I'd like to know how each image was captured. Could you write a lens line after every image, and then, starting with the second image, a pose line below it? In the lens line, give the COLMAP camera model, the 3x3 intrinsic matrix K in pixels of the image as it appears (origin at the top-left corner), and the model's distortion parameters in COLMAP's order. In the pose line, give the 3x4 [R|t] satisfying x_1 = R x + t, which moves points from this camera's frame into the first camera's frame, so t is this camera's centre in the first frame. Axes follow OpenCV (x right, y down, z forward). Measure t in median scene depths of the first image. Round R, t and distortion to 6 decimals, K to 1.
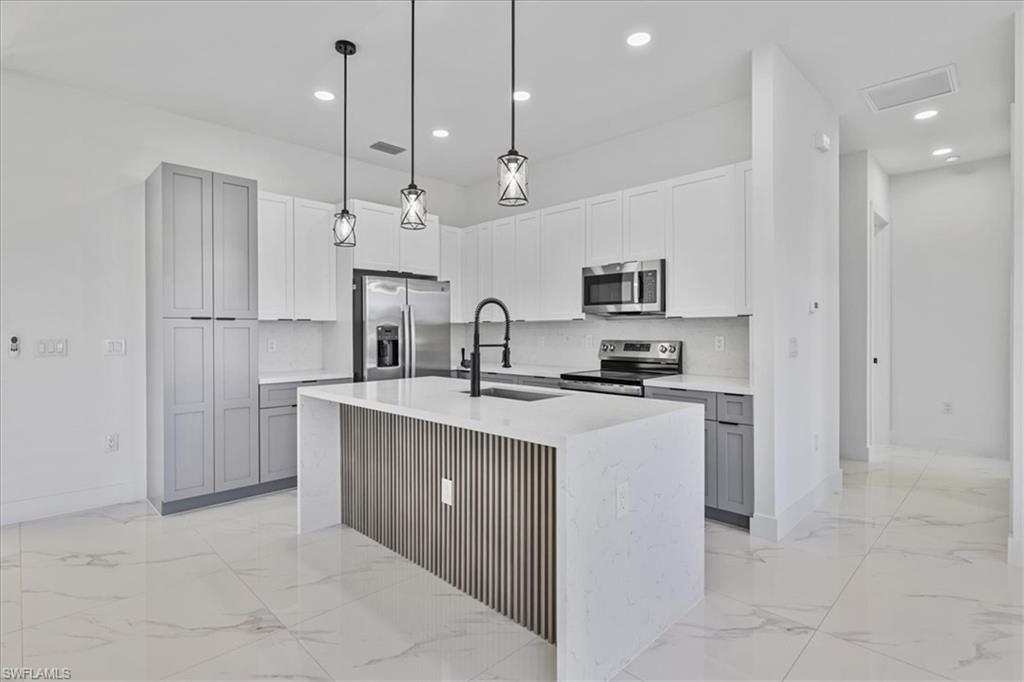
lens RADIAL K [[501.5, 0, 514.6], [0, 501.5, 336.5], [0, 0, 1]] dist [-0.002208, 0.000593]
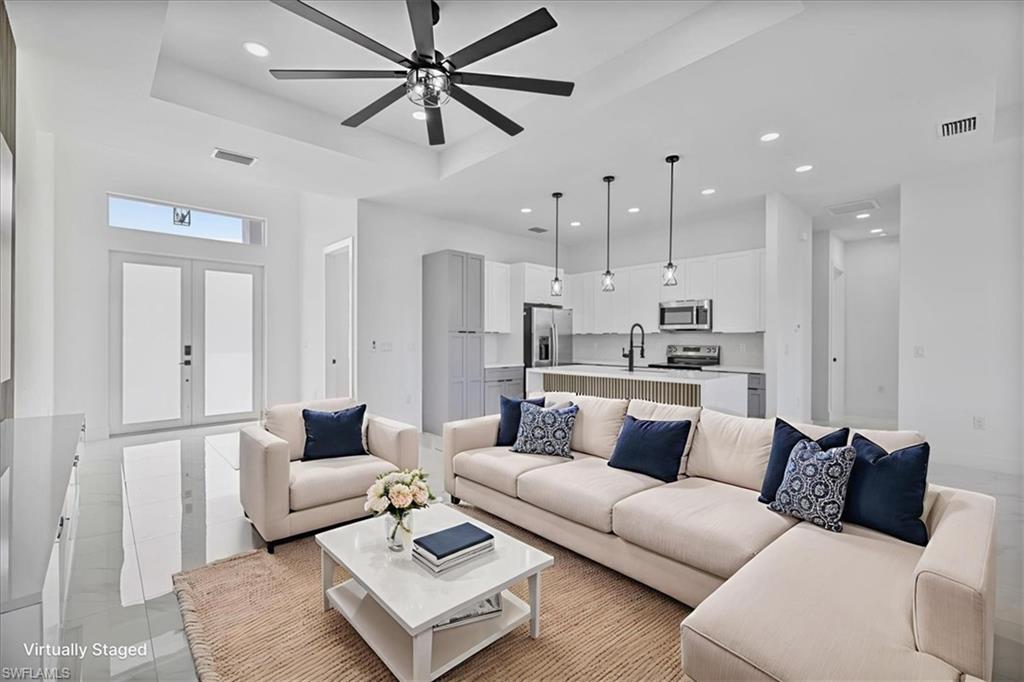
lens RADIAL K [[431.8, 0, 514.2], [0, 431.8, 342.1], [0, 0, 1]] dist [-0.000058, -0.000057]
pose [[0.999606, 0.006288, -0.027360, -0.325877], [-0.006407, 0.999970, -0.004262, 0.006668], [0.027333, 0.004435, 0.999617, -0.501038]]
